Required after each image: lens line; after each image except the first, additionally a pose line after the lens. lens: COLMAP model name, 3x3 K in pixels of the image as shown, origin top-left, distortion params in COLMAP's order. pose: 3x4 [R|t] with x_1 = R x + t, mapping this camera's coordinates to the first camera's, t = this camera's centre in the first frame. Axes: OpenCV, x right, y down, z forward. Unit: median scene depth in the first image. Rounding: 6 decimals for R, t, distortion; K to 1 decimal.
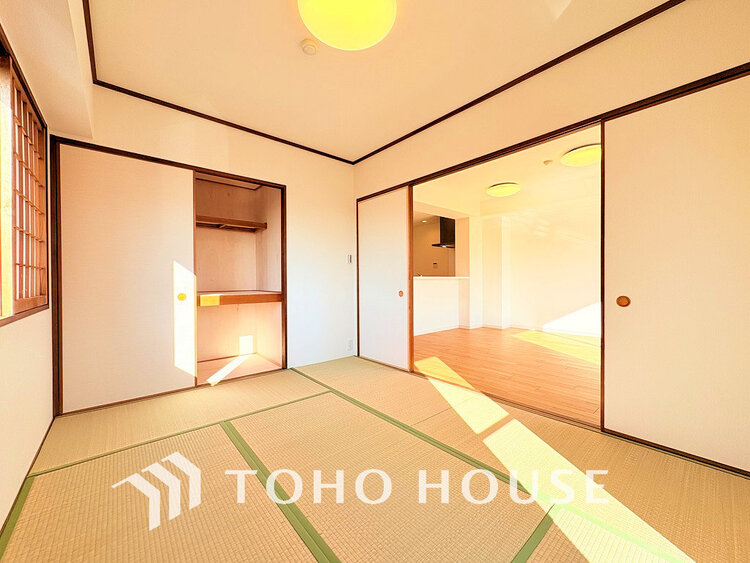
lens RADIAL K [[300.0, 0, 377.5], [0, 300.0, 283.5], [0, 0, 1]] dist [0.004837, 0.000010]
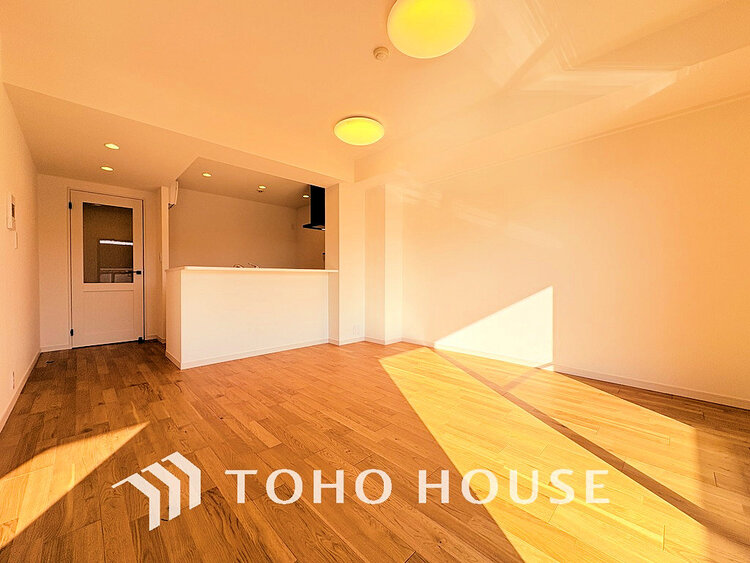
lens RADIAL K [[300.0, 0, 372.1], [0, 300.0, 278.7], [0, 0, 1]] dist [0.004837, 0.000010]
pose [[0.998627, 0.003961, 0.052243, 0.339357], [-0.003985, 0.999992, 0.000349, -0.002298], [-0.052241, -0.000556, 0.998634, 0.299043]]
